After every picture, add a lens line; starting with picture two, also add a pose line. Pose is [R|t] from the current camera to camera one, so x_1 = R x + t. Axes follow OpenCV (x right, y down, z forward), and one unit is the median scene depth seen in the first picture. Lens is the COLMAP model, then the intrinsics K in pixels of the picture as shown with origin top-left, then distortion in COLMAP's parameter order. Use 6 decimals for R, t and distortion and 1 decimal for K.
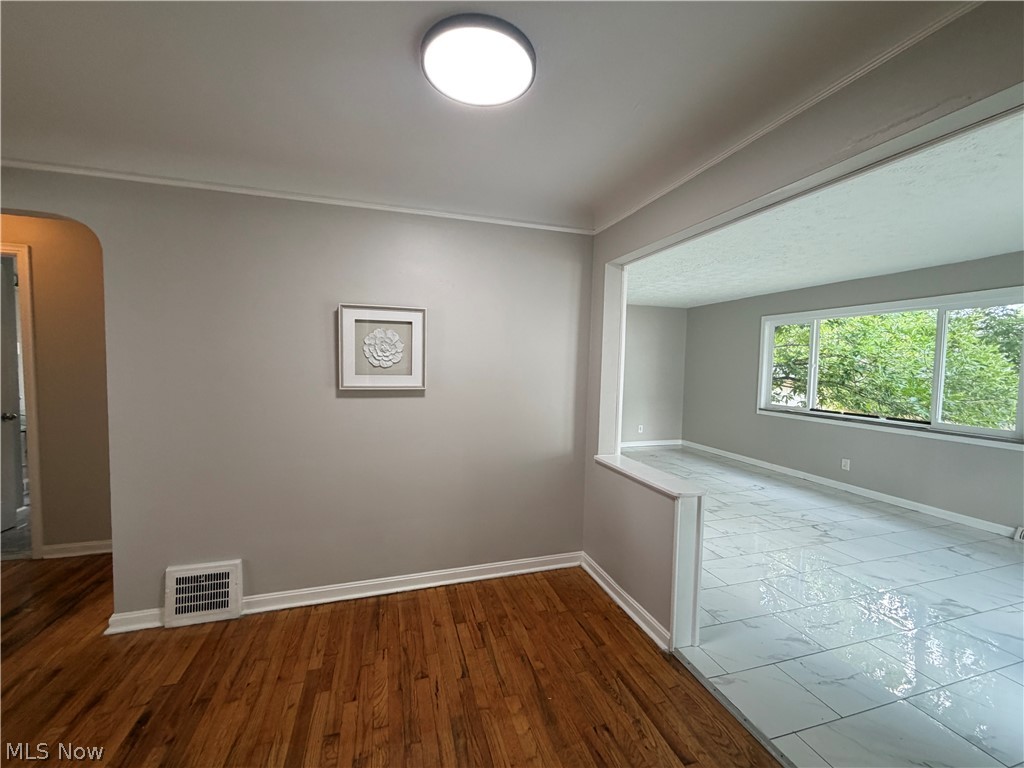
lens RADIAL K [[408.2, 0, 509.0], [0, 408.2, 384.1], [0, 0, 1]] dist [0.000248, 0.000317]
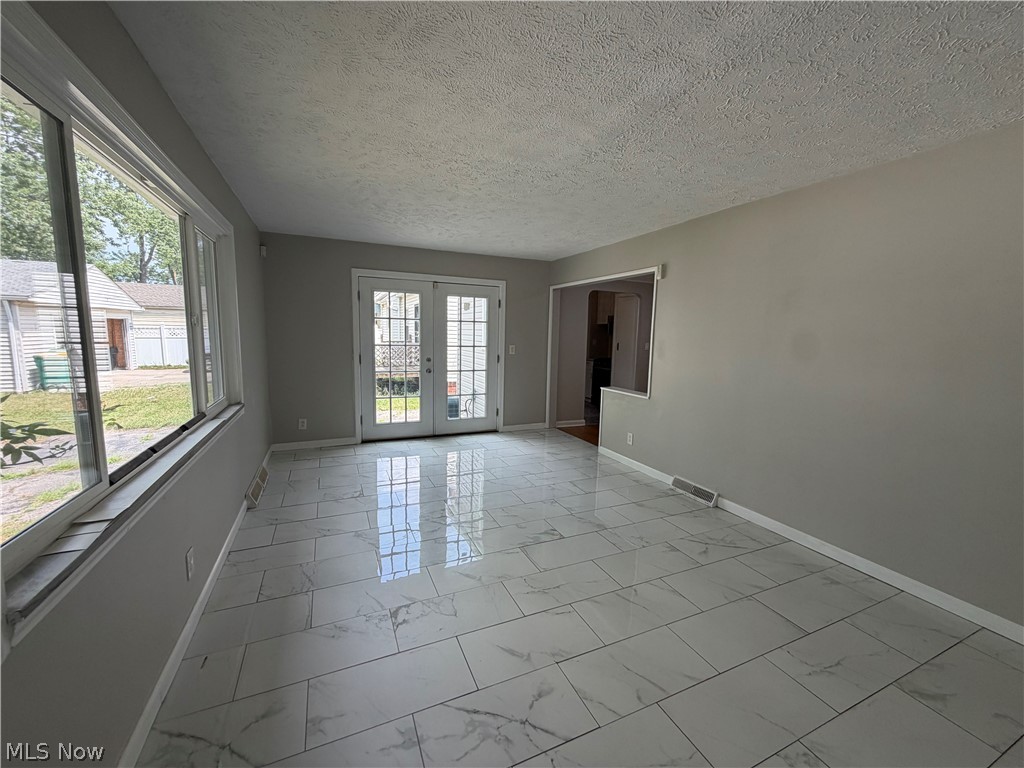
lens RADIAL K [[408.2, 0, 509.0], [0, 408.2, 384.1], [0, 0, 1]] dist [0.000248, 0.000317]
pose [[-0.991362, -0.026653, -0.128420, 1.172937], [-0.048809, 0.983780, 0.172611, -0.130154], [0.121737, 0.177388, -0.976583, 2.889996]]
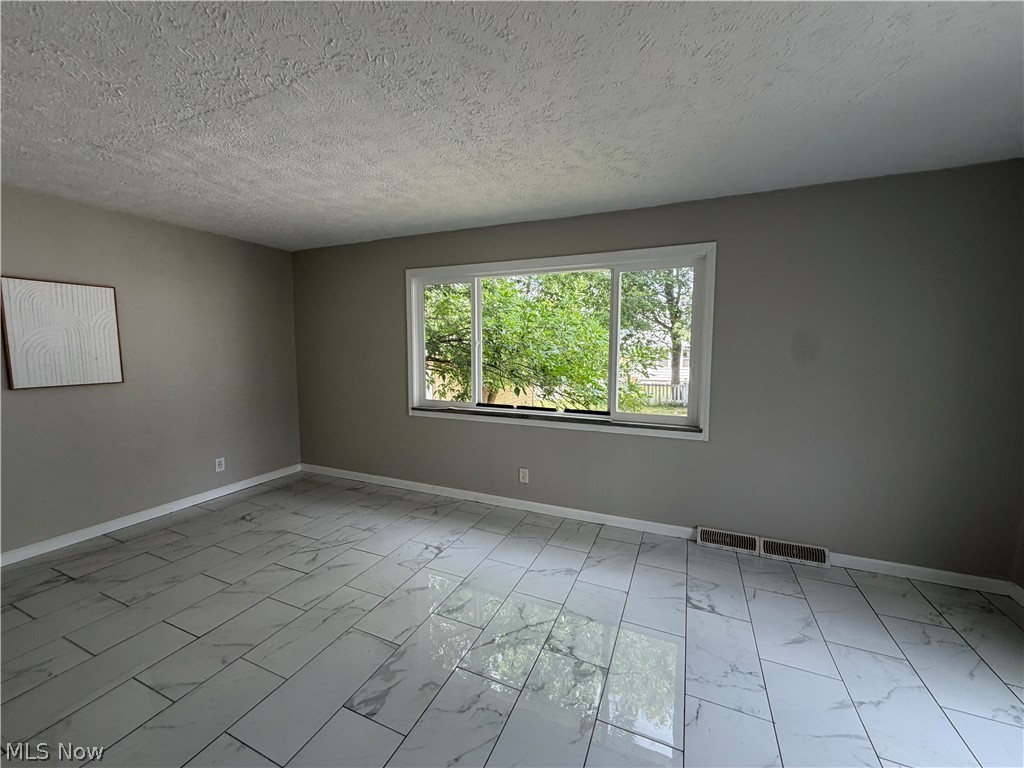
lens RADIAL K [[408.2, 0, 509.0], [0, 408.2, 384.1], [0, 0, 1]] dist [0.000248, 0.000317]
pose [[0.651584, -0.089837, 0.753238, 0.536452], [0.049484, 0.995881, 0.075971, -0.057354], [-0.756961, -0.012228, 0.653346, 1.105458]]
